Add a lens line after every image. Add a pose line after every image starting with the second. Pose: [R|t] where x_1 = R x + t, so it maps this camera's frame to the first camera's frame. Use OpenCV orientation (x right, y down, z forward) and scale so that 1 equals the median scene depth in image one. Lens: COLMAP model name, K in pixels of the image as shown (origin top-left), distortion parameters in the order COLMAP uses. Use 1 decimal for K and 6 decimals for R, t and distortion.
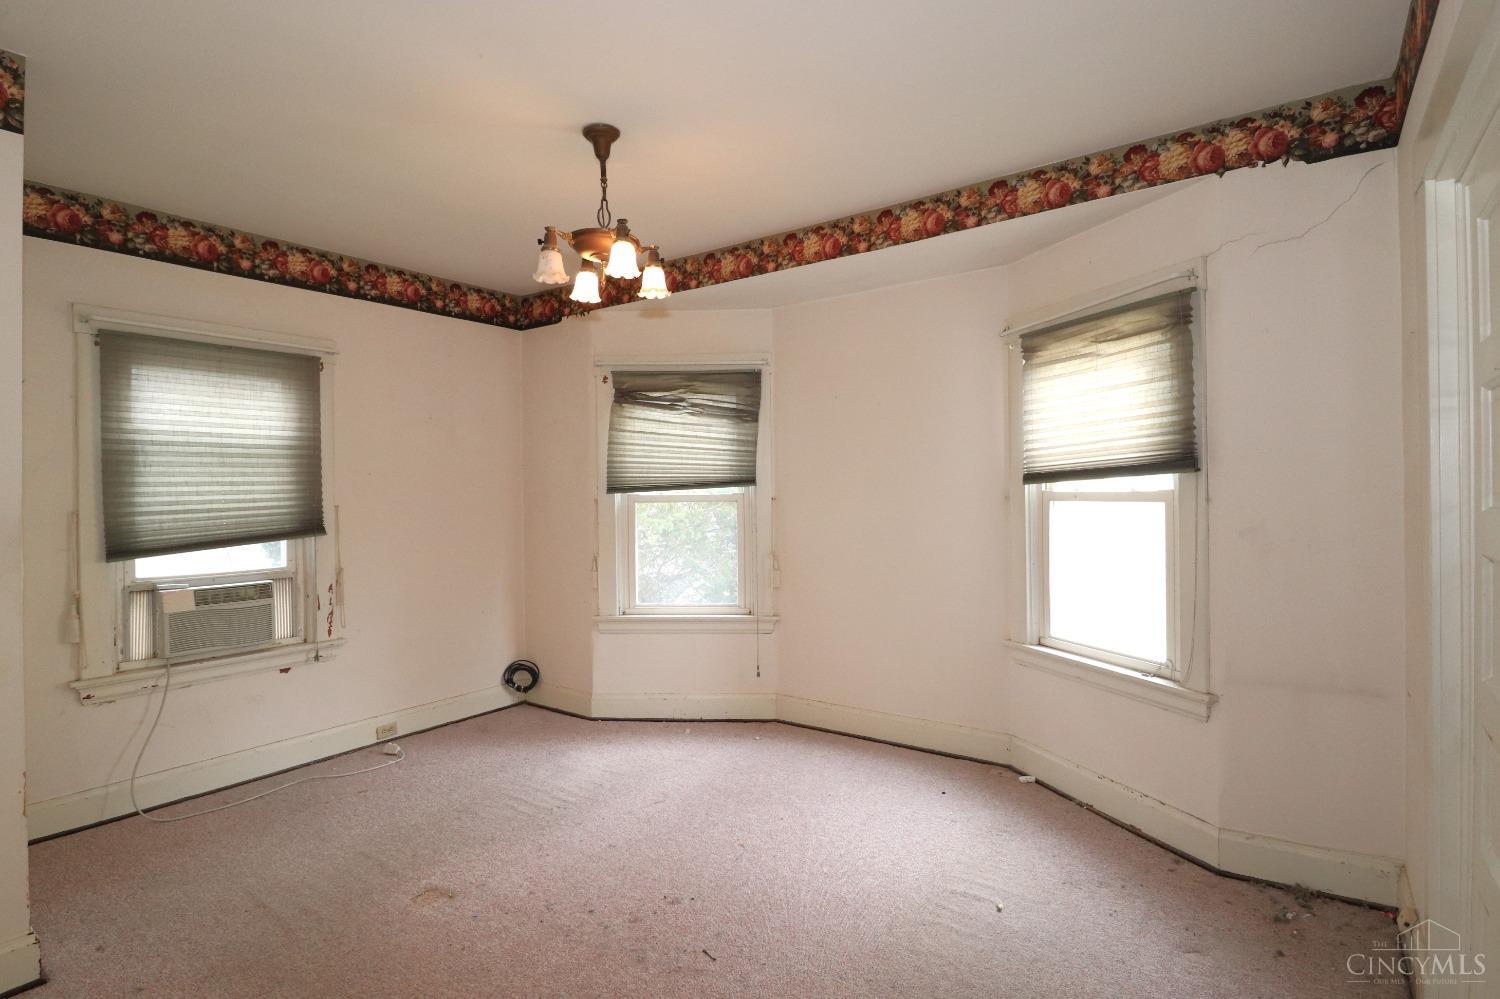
lens RADIAL K [[779.4, 0, 756.5], [0, 779.4, 493.2], [0, 0, 1]] dist [0.003843, 0.000778]
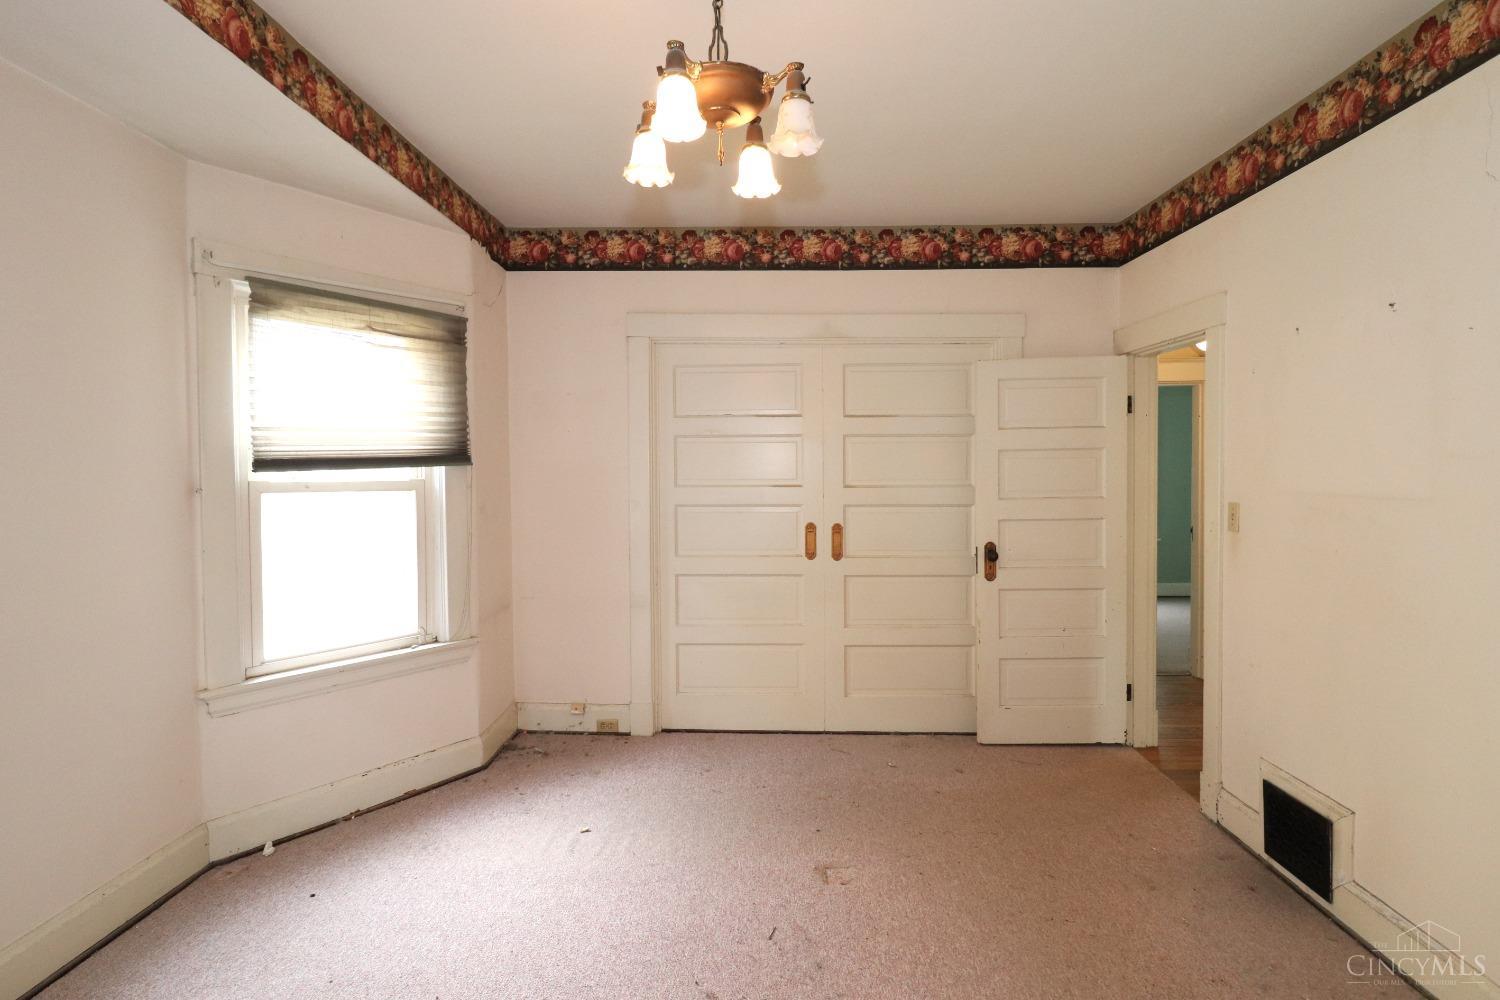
lens RADIAL K [[779.4, 0, 756.5], [0, 779.4, 493.7], [0, 0, 1]] dist [0.003843, 0.000778]
pose [[-0.567471, -0.008131, 0.823353, -0.673342], [0.013185, 0.999733, 0.018960, 0.001447], [-0.823288, 0.021615, -0.567213, 1.209949]]
